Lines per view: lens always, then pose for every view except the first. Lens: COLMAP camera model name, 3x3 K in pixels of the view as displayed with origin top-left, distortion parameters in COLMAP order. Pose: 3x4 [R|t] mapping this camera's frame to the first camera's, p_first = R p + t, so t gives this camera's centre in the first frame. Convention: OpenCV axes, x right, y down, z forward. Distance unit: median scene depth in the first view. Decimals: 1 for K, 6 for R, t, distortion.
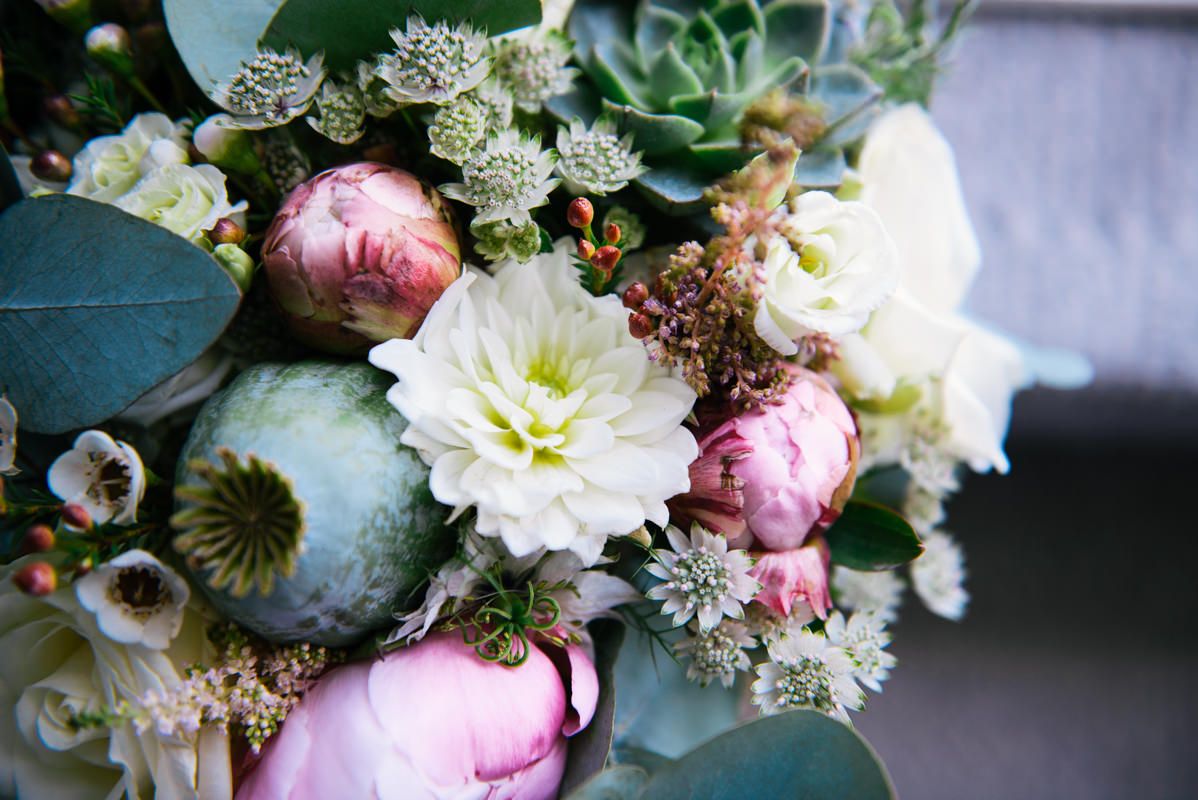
lens RADIAL K [[1478.6, 0, 599.0], [0, 1478.6, 400.0], [0, 0, 1]] dist [0.143972, 0.017053]
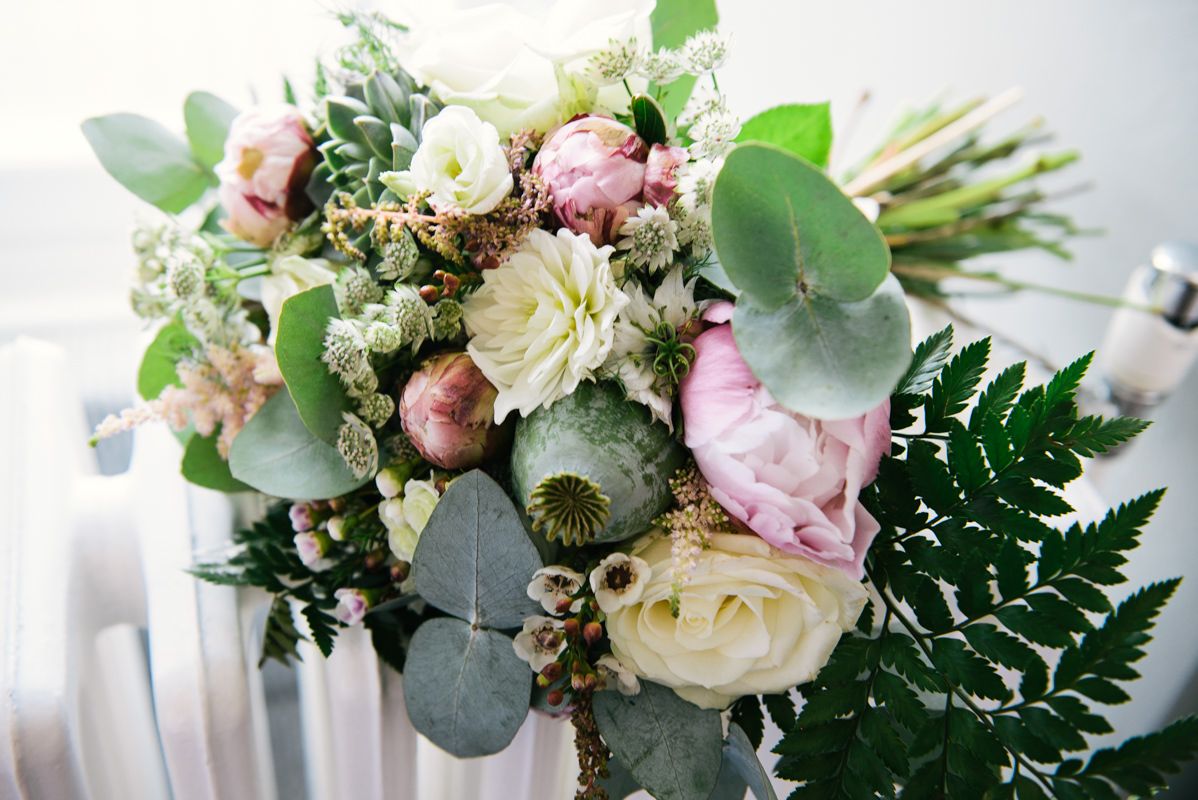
lens RADIAL K [[1478.6, 0, 599.0], [0, 1478.6, 400.0], [0, 0, 1]] dist [0.143972, 0.017053]
pose [[0.092794, -0.964355, -0.247806, 0.285049], [0.959834, 0.152821, -0.235296, 0.458162], [0.264779, -0.216019, 0.939802, -0.527999]]
